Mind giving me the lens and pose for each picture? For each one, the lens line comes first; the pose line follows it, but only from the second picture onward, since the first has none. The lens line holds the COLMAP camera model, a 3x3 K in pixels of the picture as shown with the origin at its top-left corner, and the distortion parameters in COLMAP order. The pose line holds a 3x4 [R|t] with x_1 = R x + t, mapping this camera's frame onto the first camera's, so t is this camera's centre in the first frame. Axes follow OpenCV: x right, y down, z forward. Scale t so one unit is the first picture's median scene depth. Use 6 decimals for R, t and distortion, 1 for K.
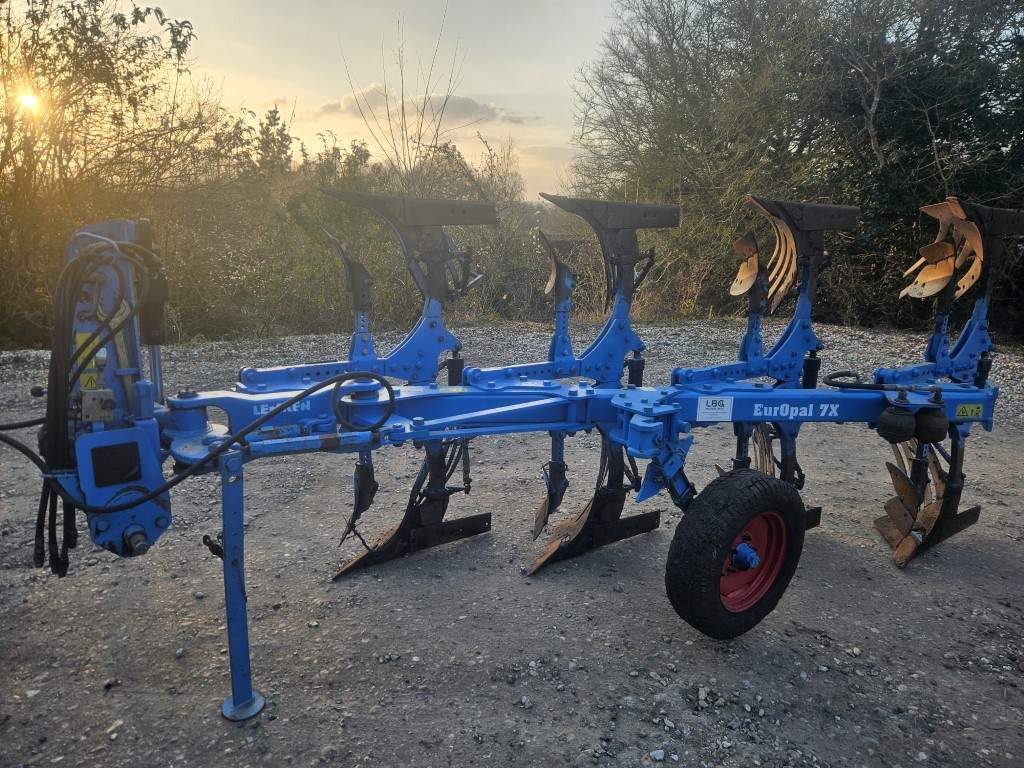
lens RADIAL K [[690.7, 0, 510.3], [0, 690.7, 402.7], [0, 0, 1]] dist [0.062570, -0.053808]
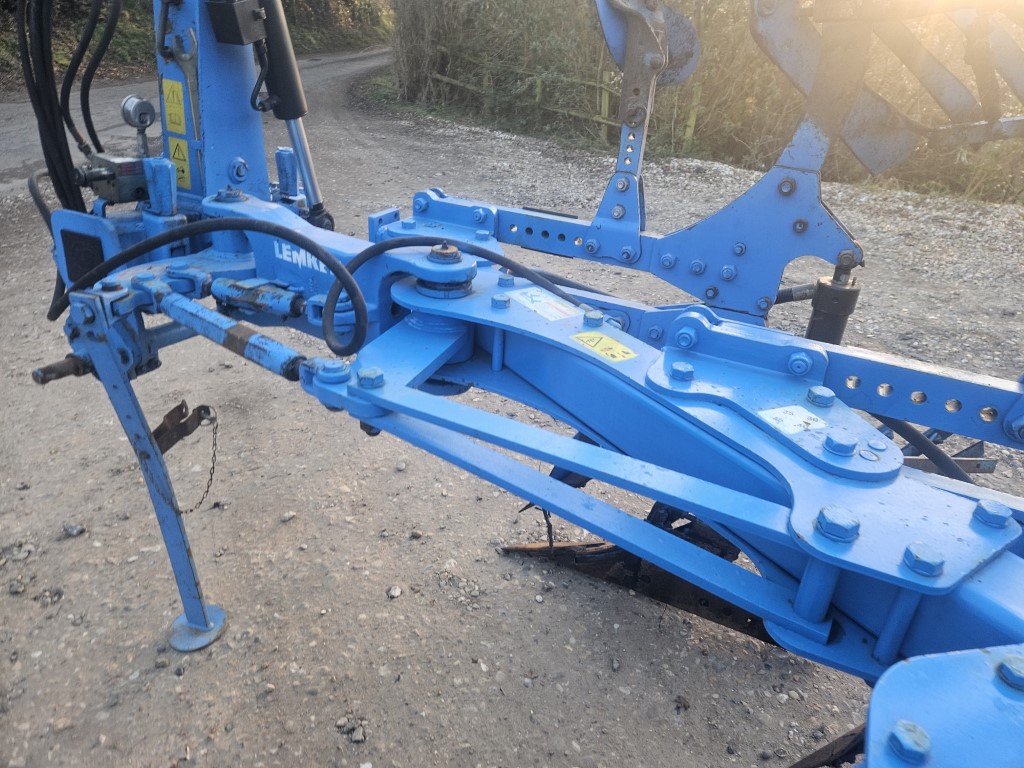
lens RADIAL K [[690.7, 0, 510.3], [0, 690.7, 402.7], [0, 0, 1]] dist [0.062570, -0.053808]
pose [[0.482928, 0.431964, -0.761700, 0.180346], [-0.258702, 0.901412, 0.347175, -0.097288], [0.836572, 0.029393, 0.547067, 0.623420]]
